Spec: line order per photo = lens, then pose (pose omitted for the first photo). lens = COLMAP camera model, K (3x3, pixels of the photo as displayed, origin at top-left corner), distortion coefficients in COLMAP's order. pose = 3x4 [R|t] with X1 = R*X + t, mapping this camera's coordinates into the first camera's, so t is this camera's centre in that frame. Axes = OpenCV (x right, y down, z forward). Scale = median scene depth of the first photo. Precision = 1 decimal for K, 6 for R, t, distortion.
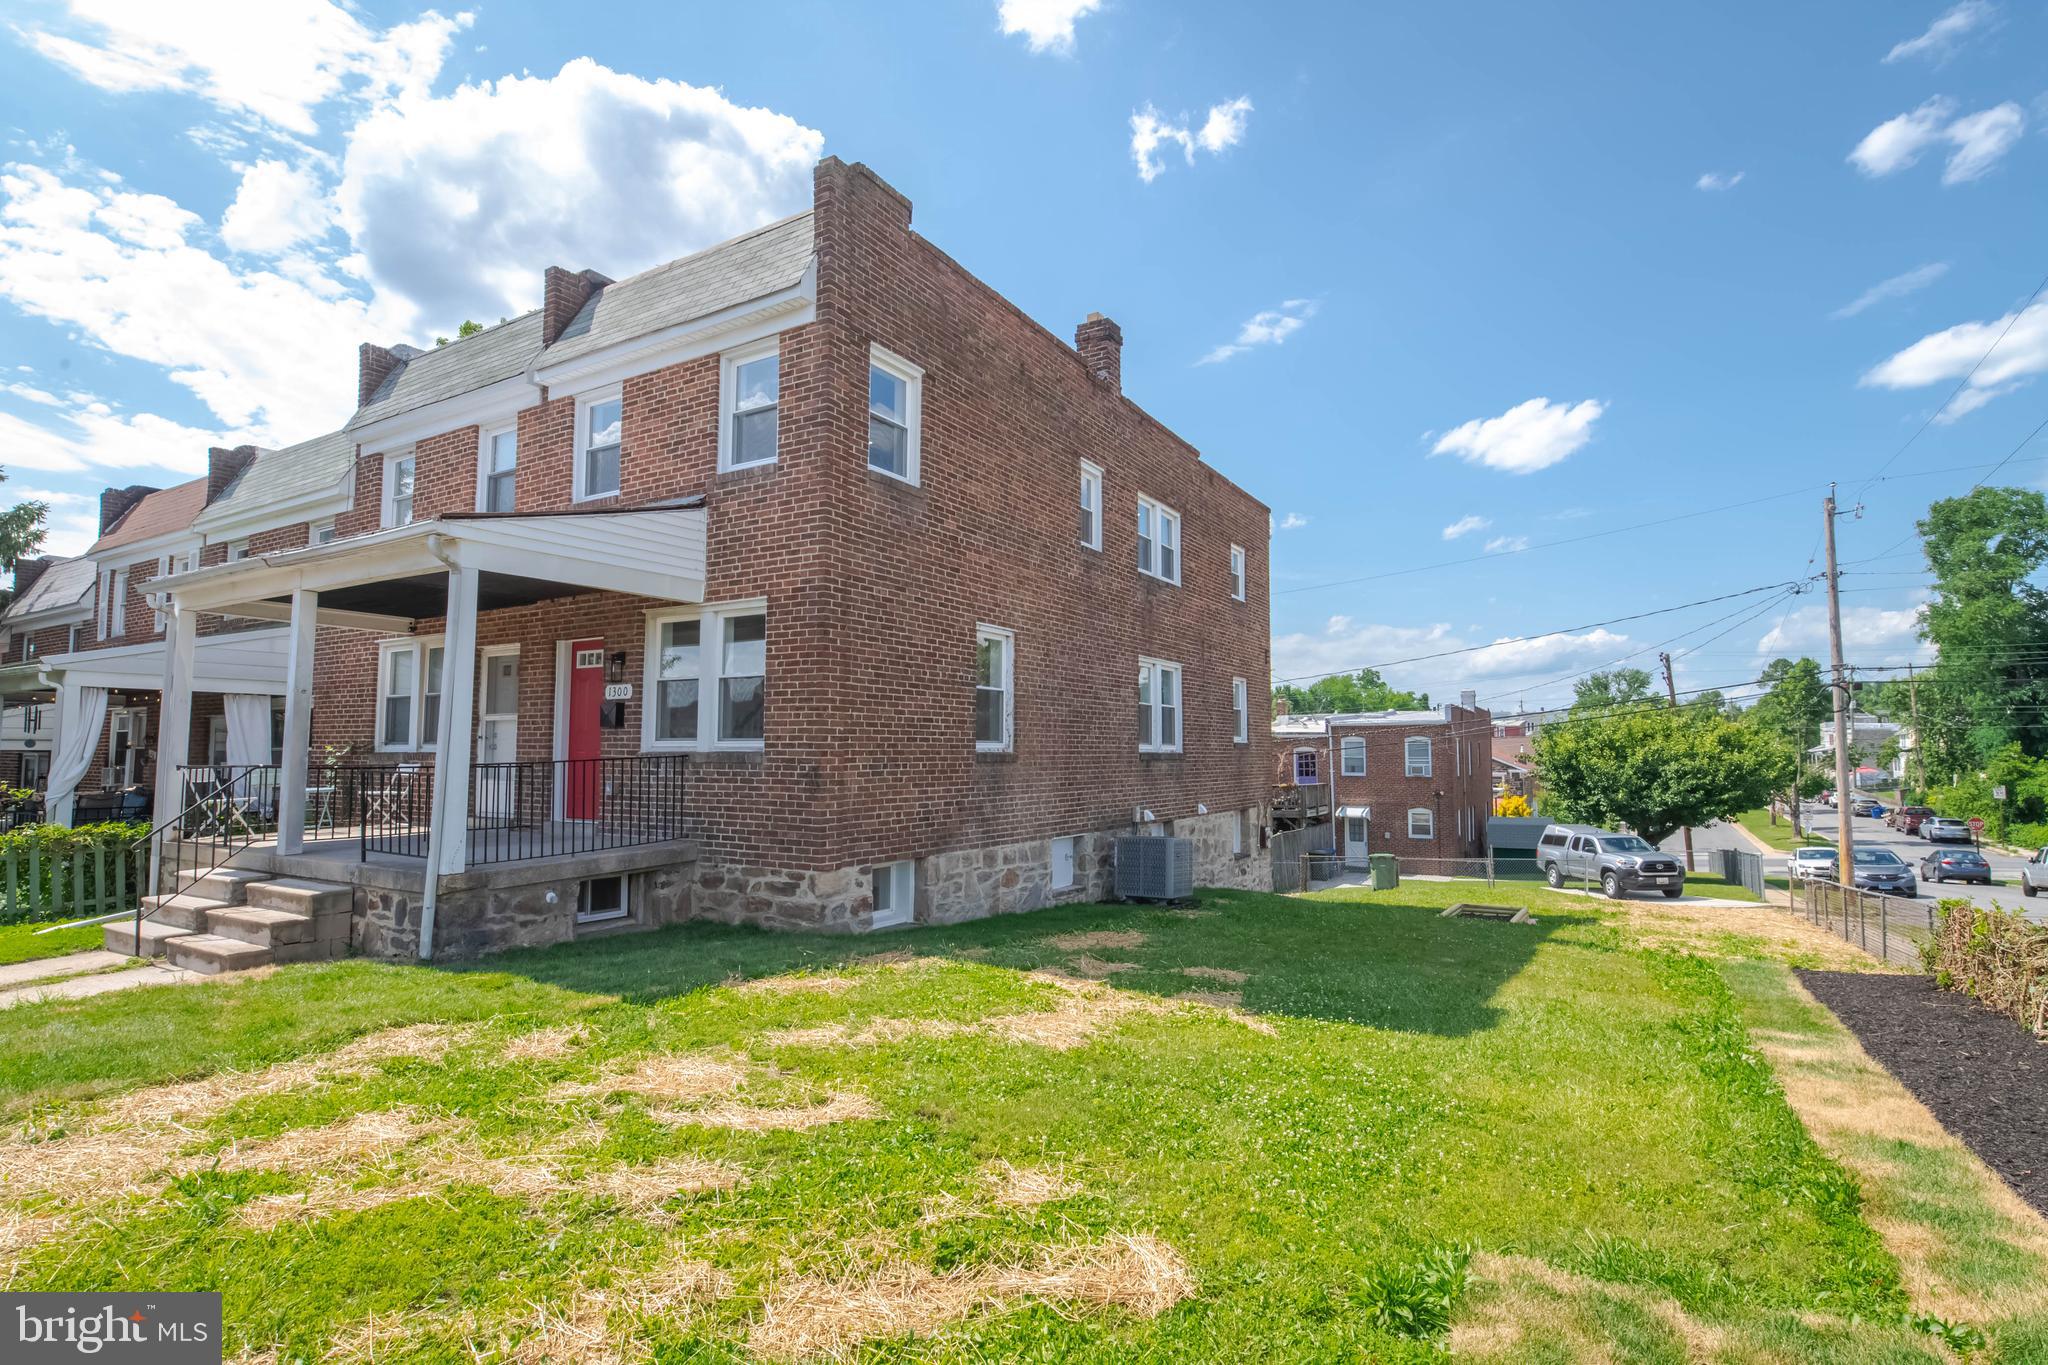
lens RADIAL K [[986.4, 0, 1034.1], [0, 986.4, 688.5], [0, 0, 1]] dist [0.001826, -0.008838]
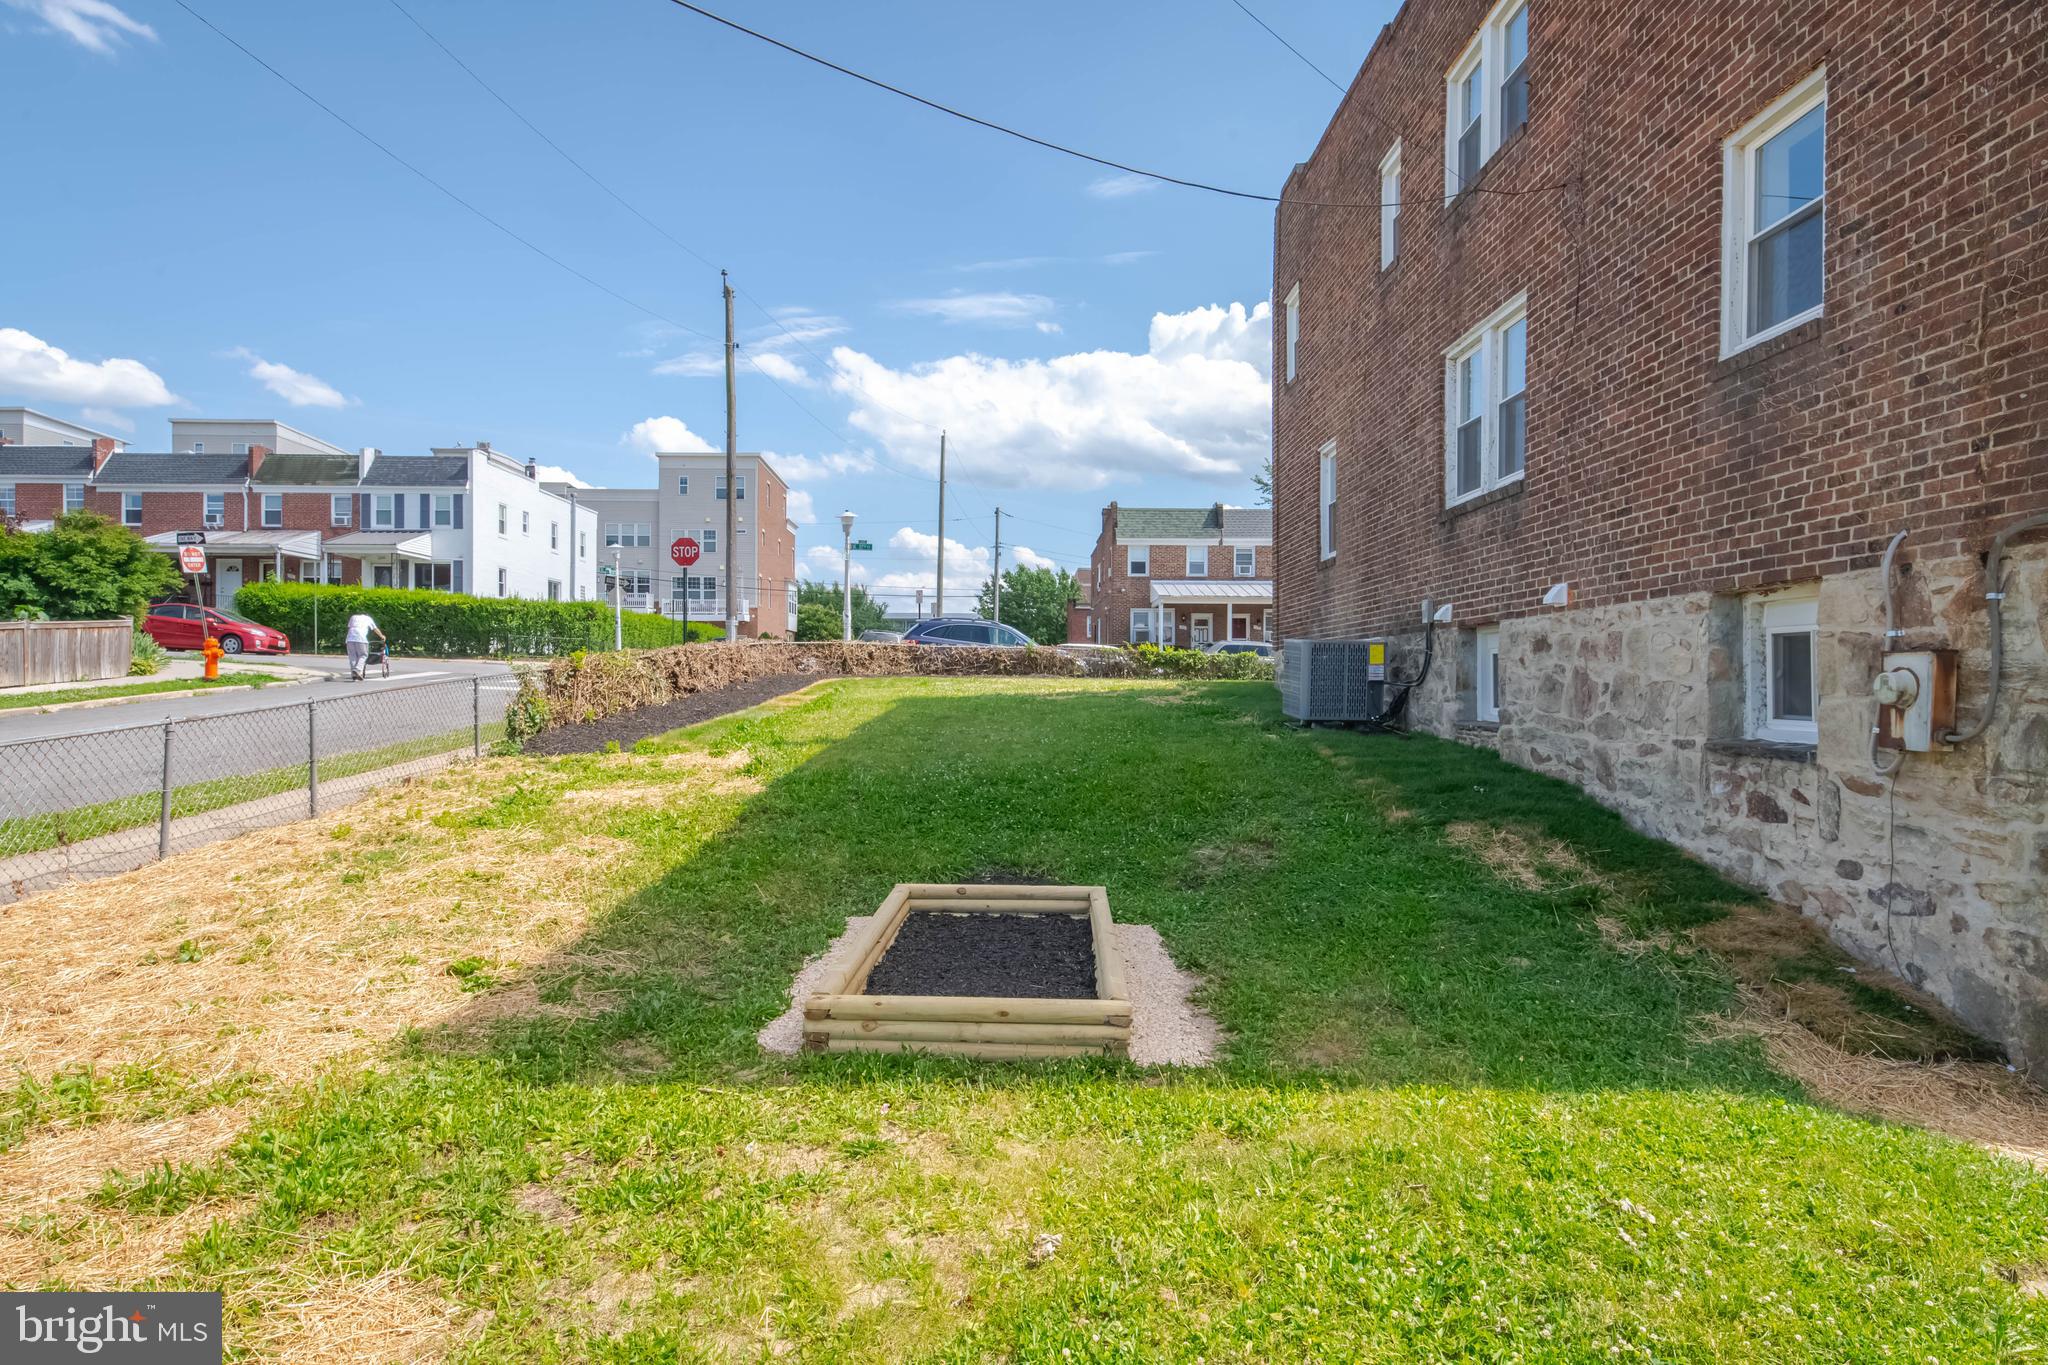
lens RADIAL K [[1155.2, 0, 1044.7], [0, 1155.2, 688.3], [0, 0, 1]] dist [0.012496, -0.005827]
pose [[-0.847829, -0.005471, -0.530241, 1.024507], [0.027543, 0.998143, -0.054339, 0.304143], [0.529554, -0.060675, -0.846104, 2.161970]]
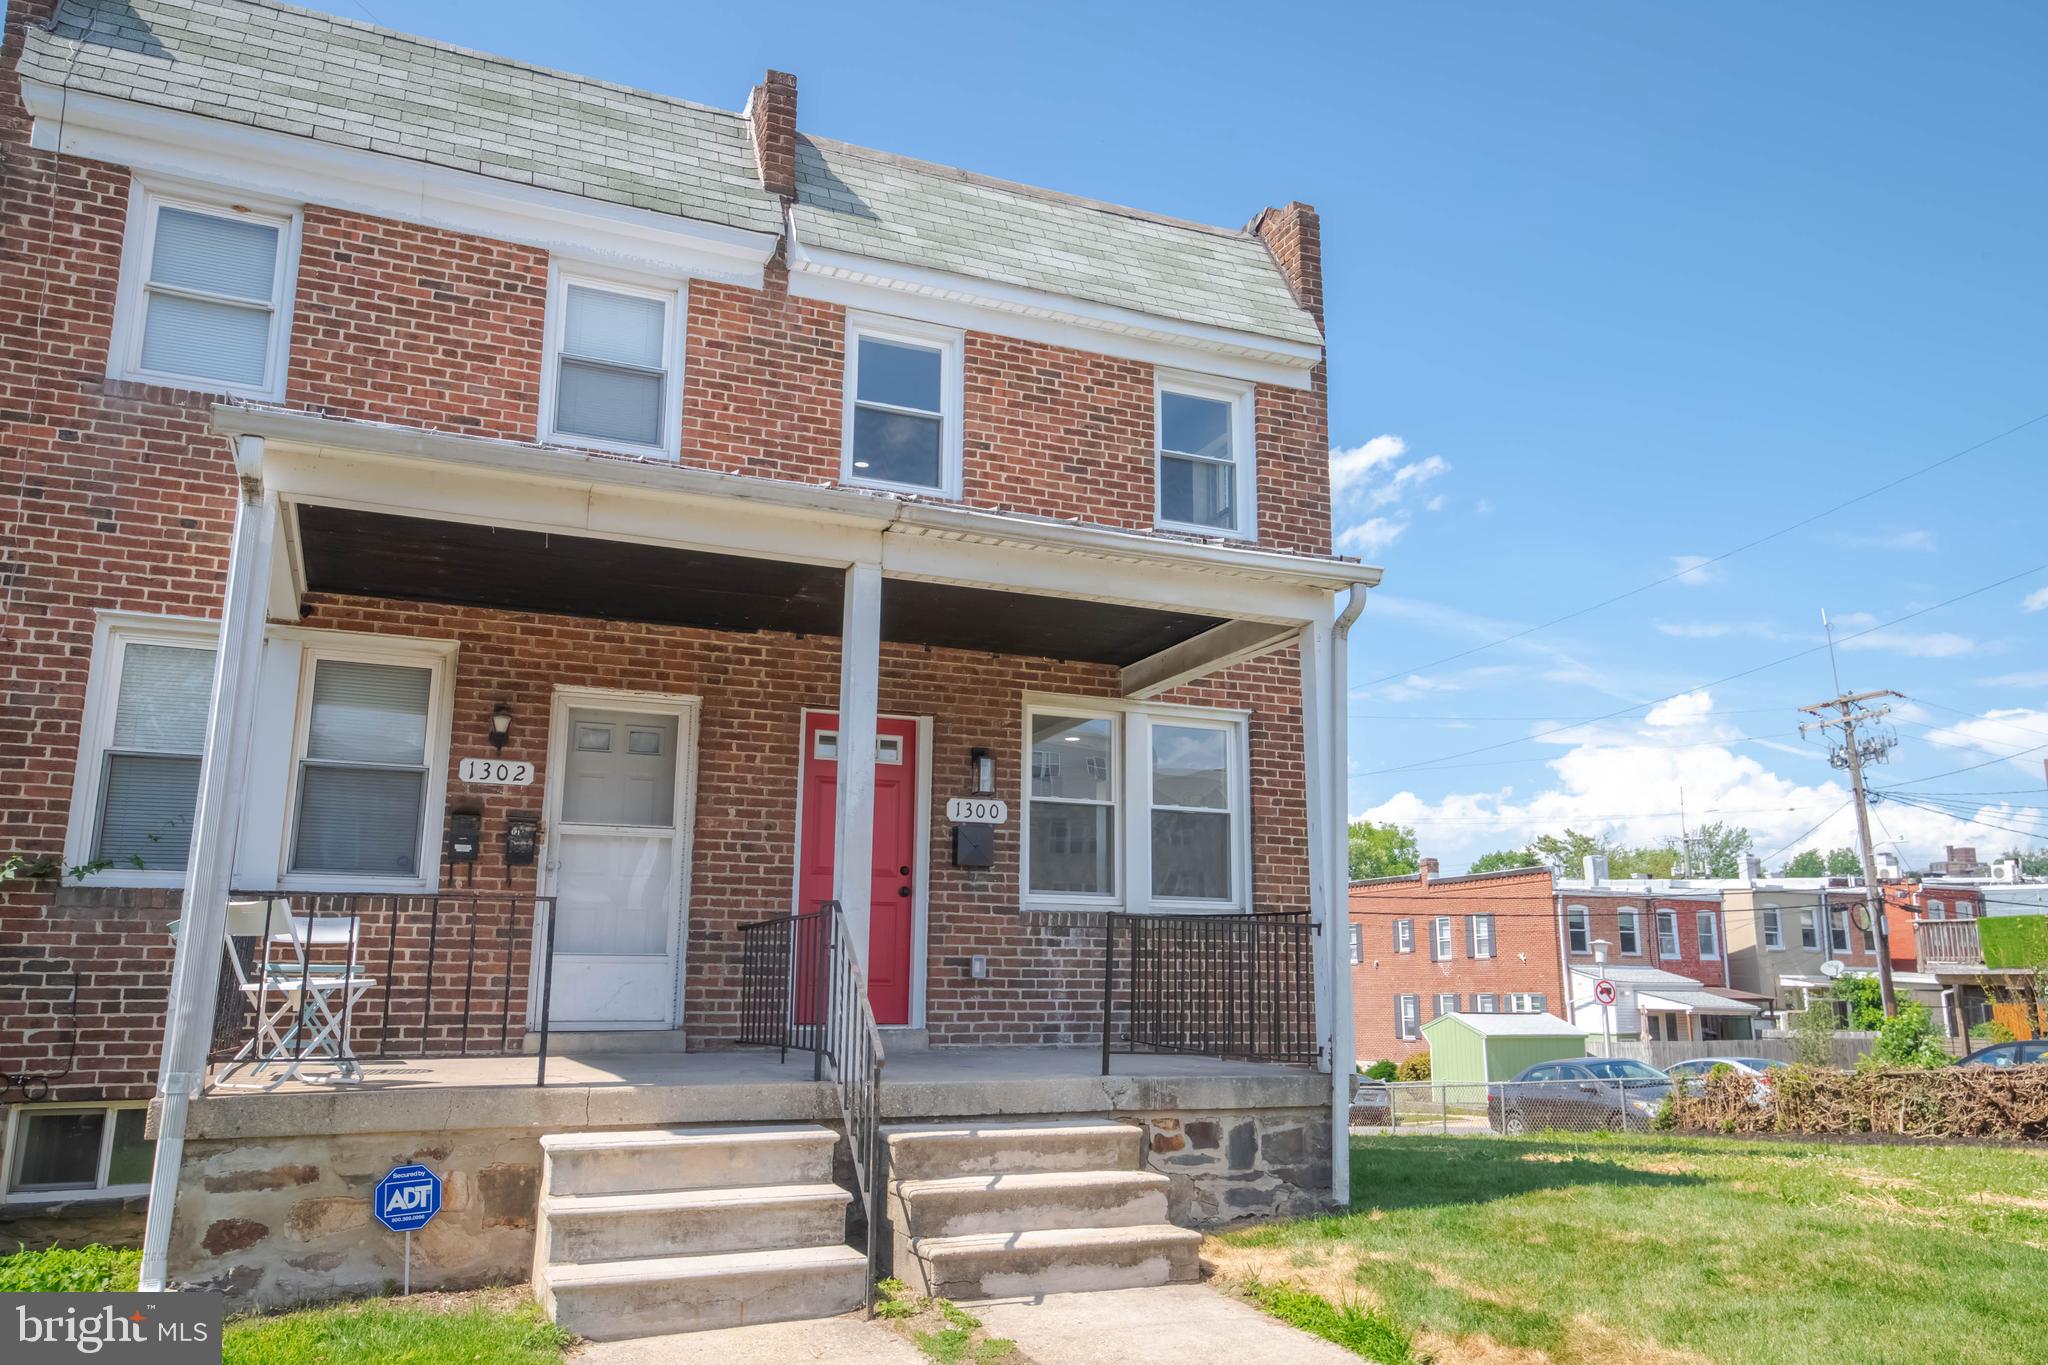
lens RADIAL K [[1508.0, 0, 1042.5], [0, 1508.0, 690.2], [0, 0, 1]] dist [0.033343, -0.000242]
pose [[0.590277, 0.163318, 0.790506, -1.194116], [-0.057967, 0.985366, -0.160291, 0.080722], [-0.805117, 0.048793, 0.591106, 0.407028]]
